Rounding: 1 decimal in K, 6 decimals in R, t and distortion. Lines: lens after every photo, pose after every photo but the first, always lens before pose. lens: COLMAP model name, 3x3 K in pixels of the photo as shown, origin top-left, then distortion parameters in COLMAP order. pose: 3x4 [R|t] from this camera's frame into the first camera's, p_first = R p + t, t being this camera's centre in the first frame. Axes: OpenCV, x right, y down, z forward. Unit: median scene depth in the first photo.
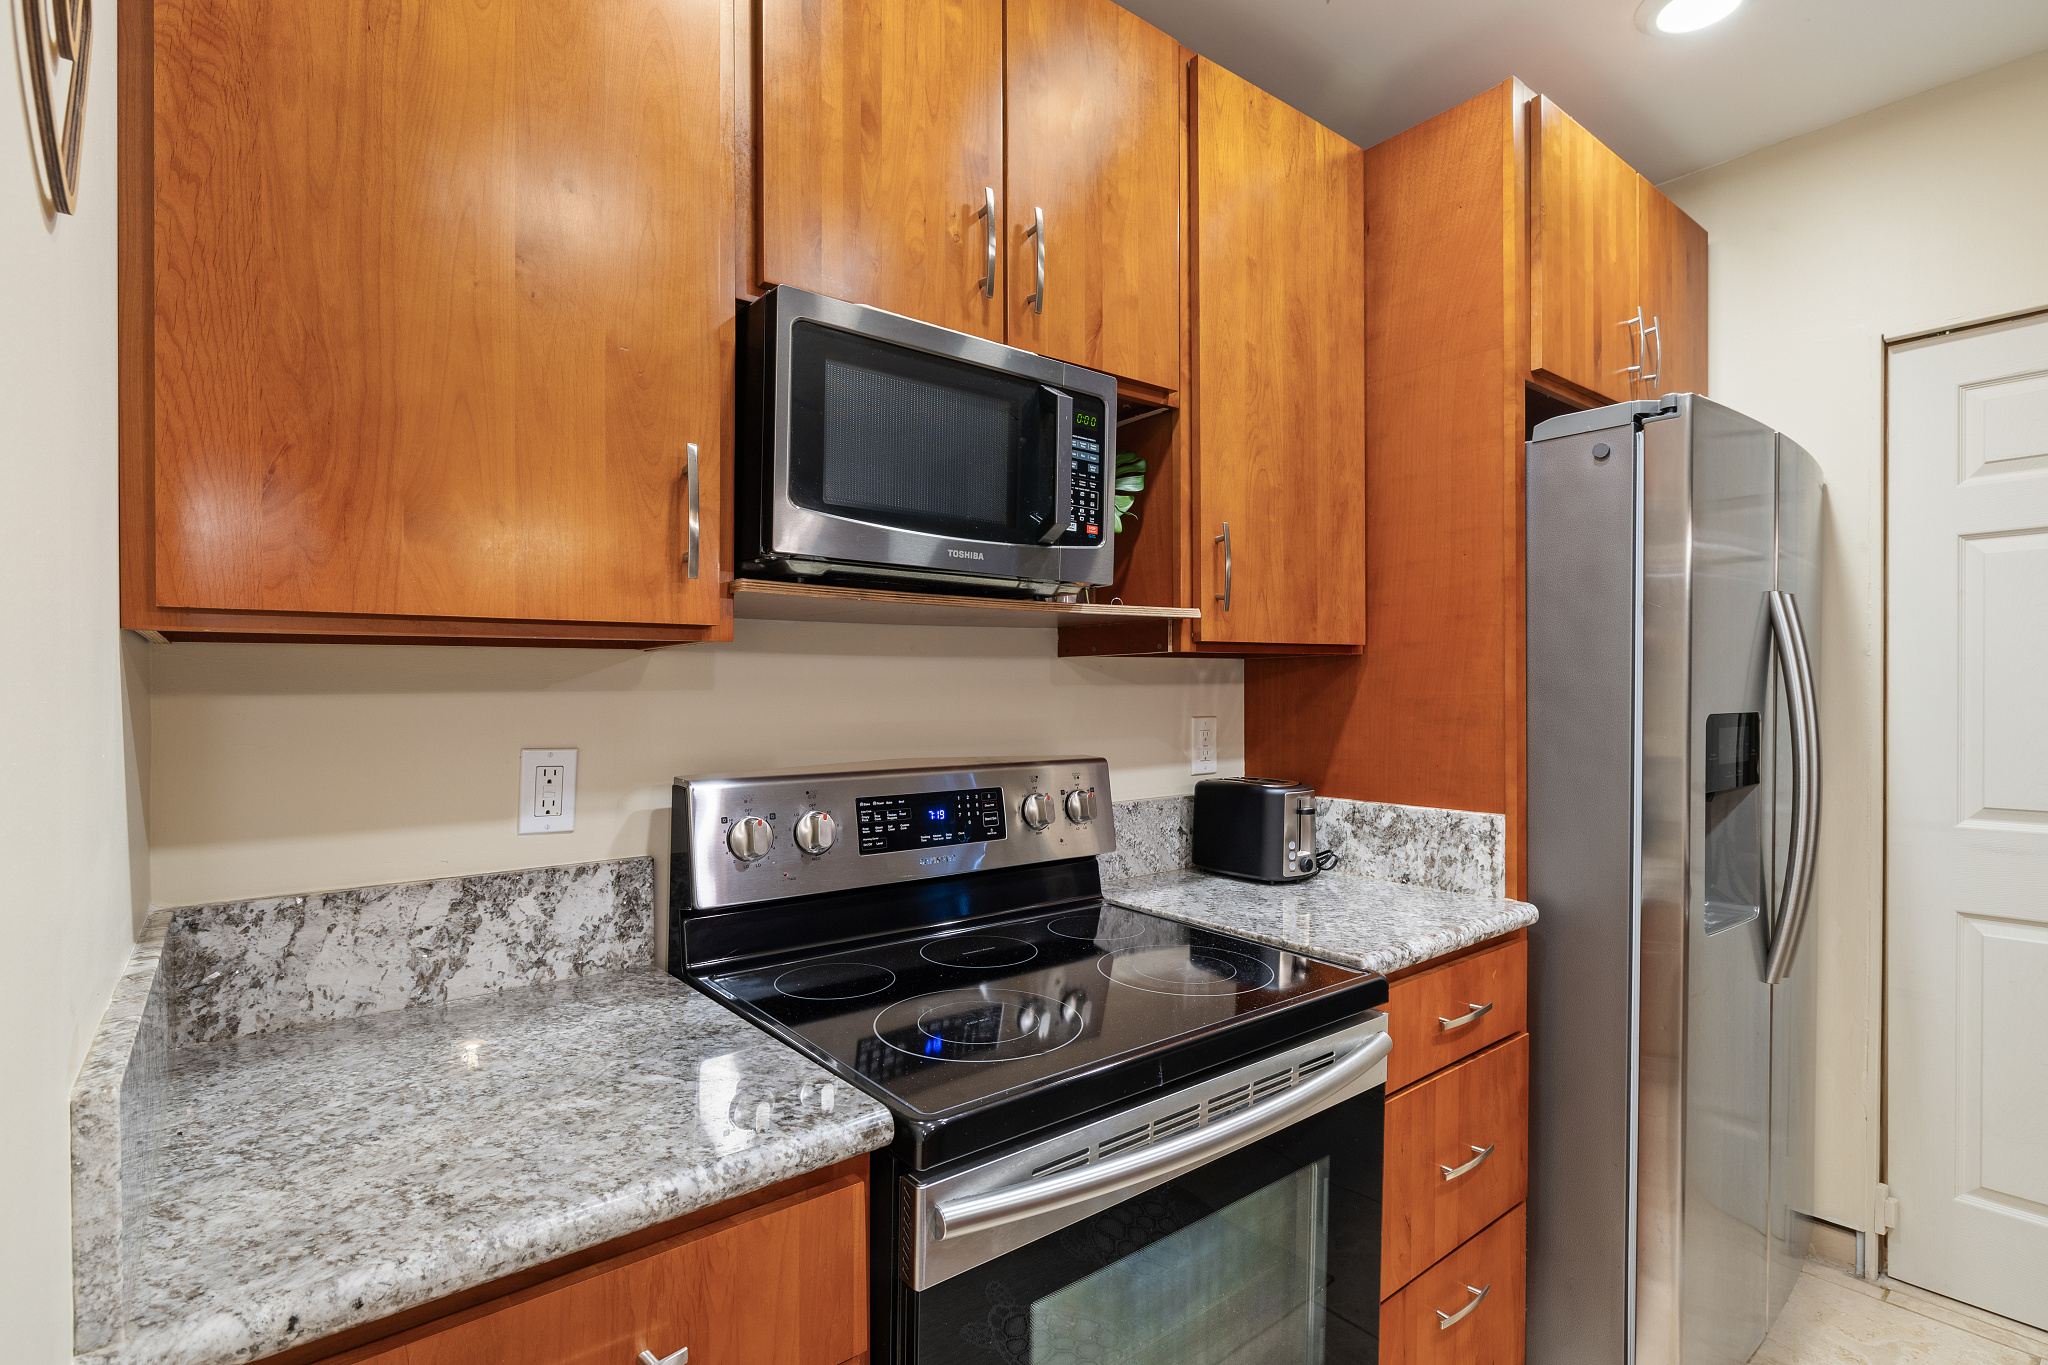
lens RADIAL K [[982.9, 0, 1055.7], [0, 982.9, 698.7], [0, 0, 1]] dist [-0.002637, -0.000059]
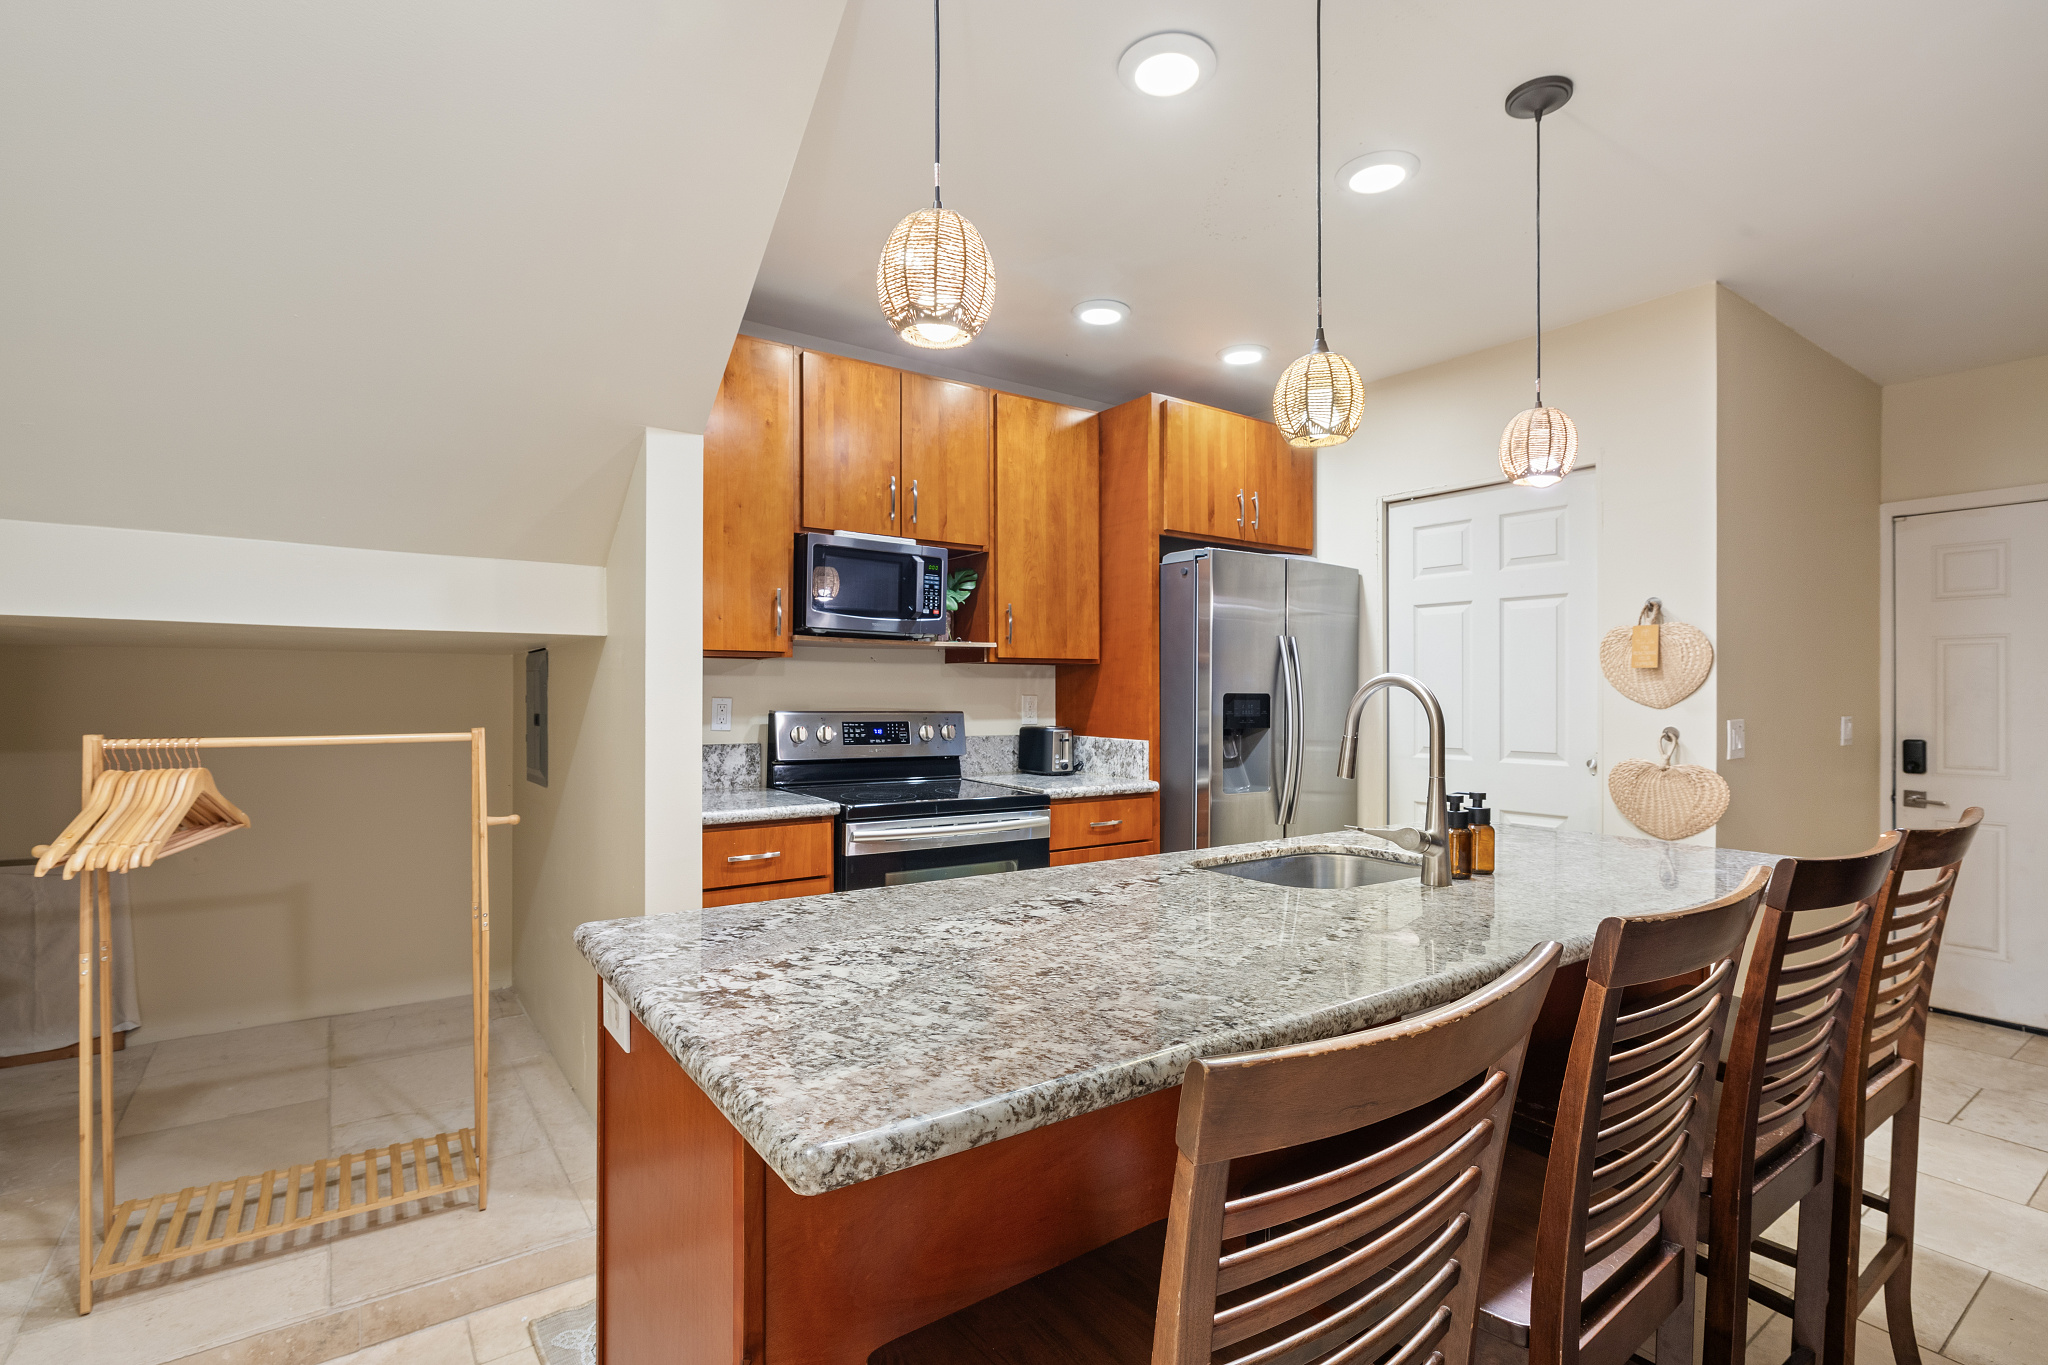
lens RADIAL K [[953.8, 0, 1024.5], [0, 953.8, 744.4], [0, 0, 1]] dist [-0.002237, -0.000166]
pose [[0.996964, 0.017615, -0.075843, 0.367056], [-0.014141, 0.998837, 0.046102, 0.037166], [0.076567, -0.044889, 0.996053, -1.130357]]
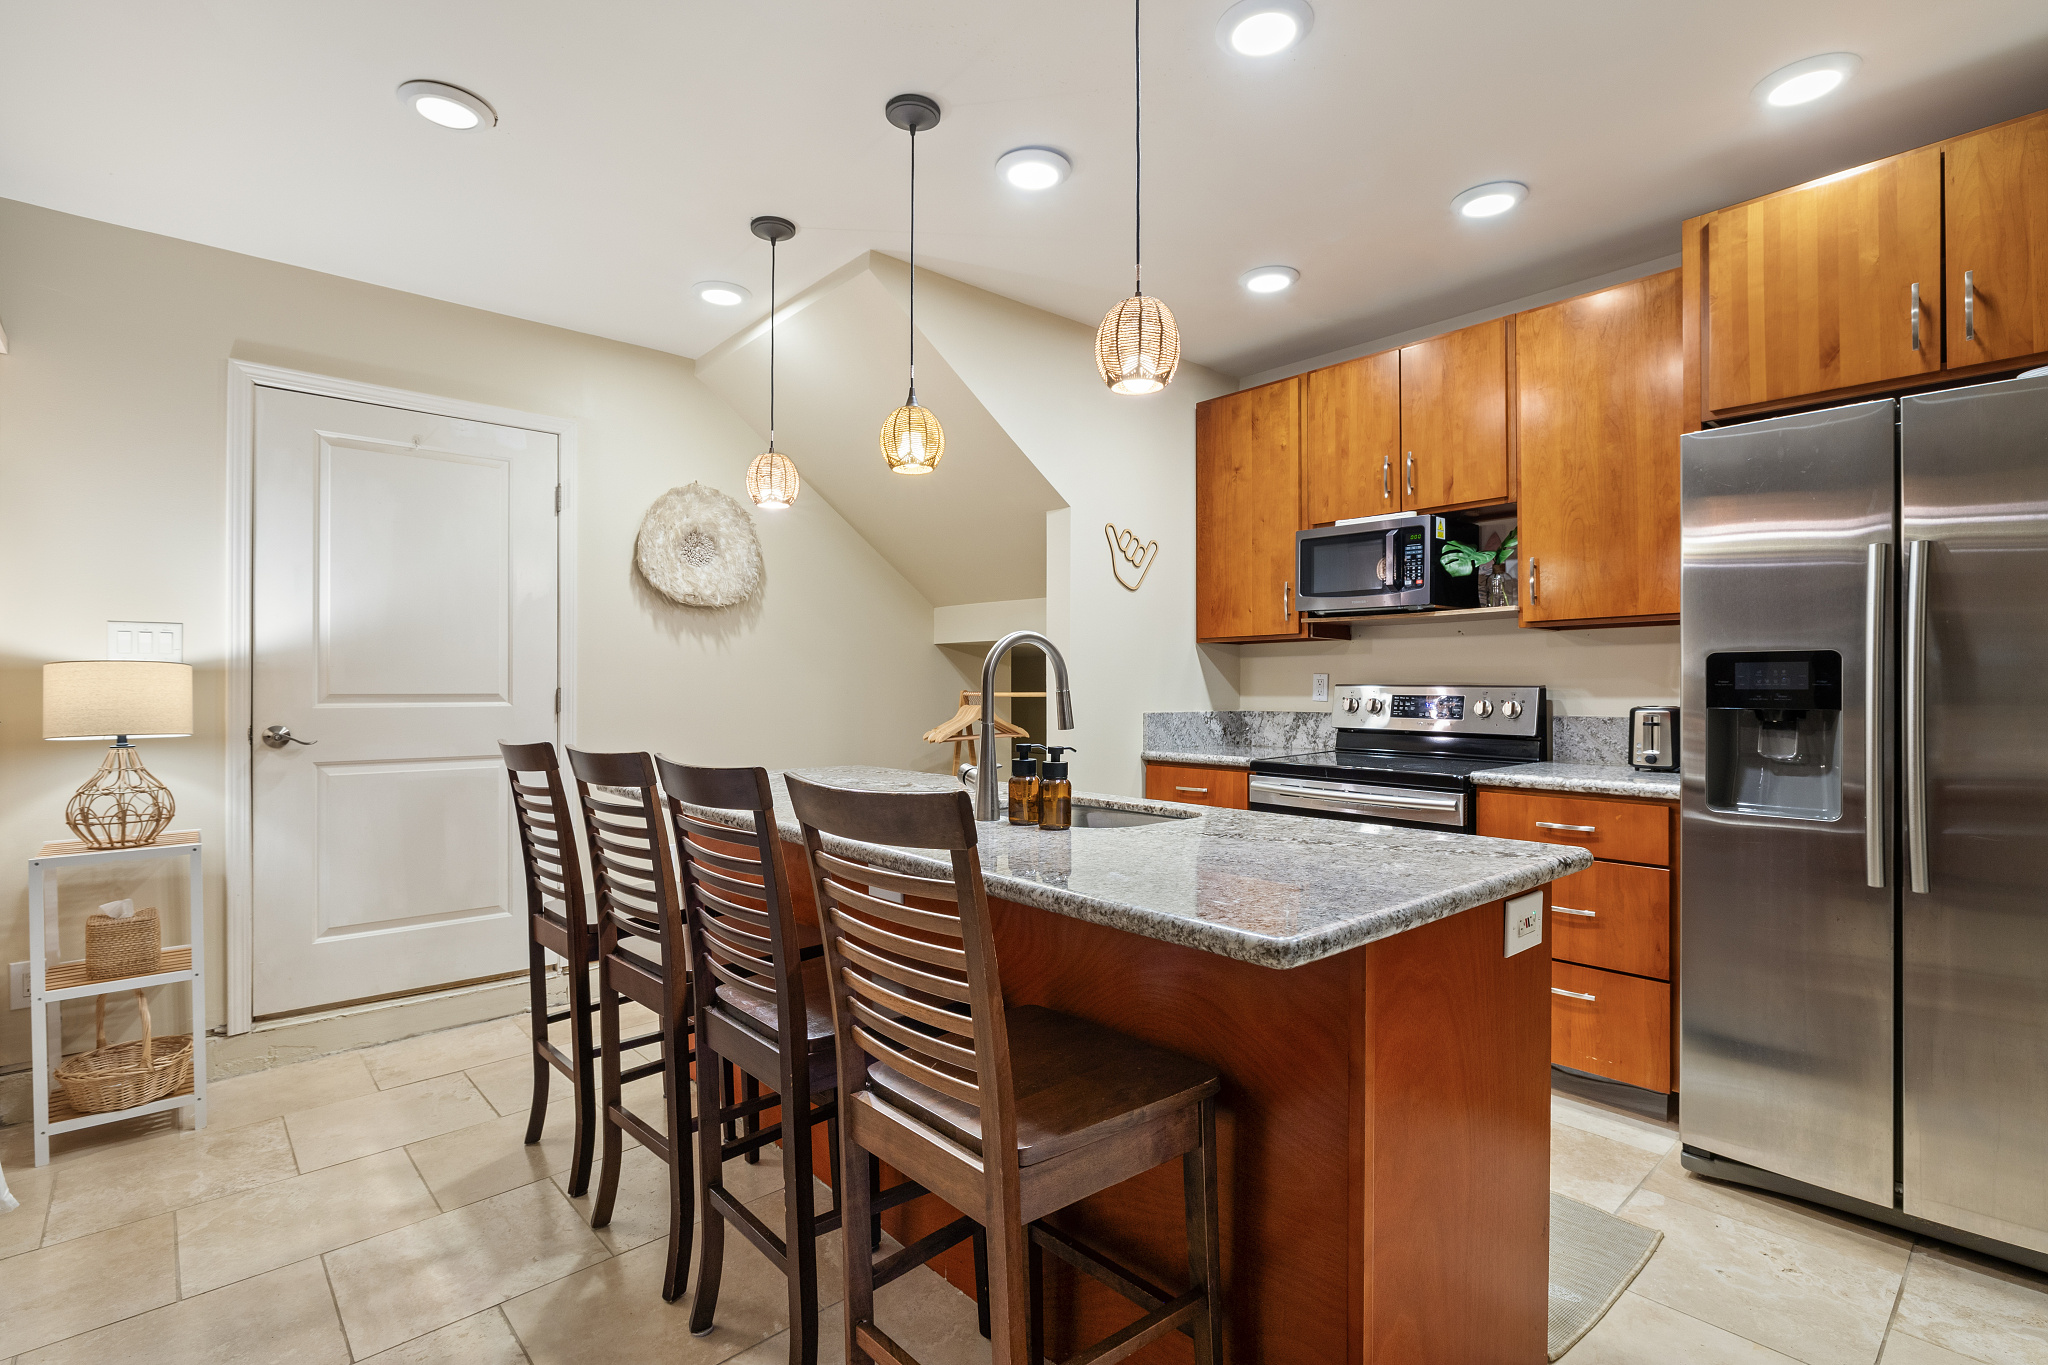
lens RADIAL K [[953.8, 0, 1024.5], [0, 953.8, 744.4], [0, 0, 1]] dist [-0.002237, -0.000166]
pose [[0.041469, 0.067143, -0.996881, 1.934797], [-0.009095, 0.997723, 0.066822, 0.063187], [0.999098, 0.006295, 0.041985, -0.043879]]
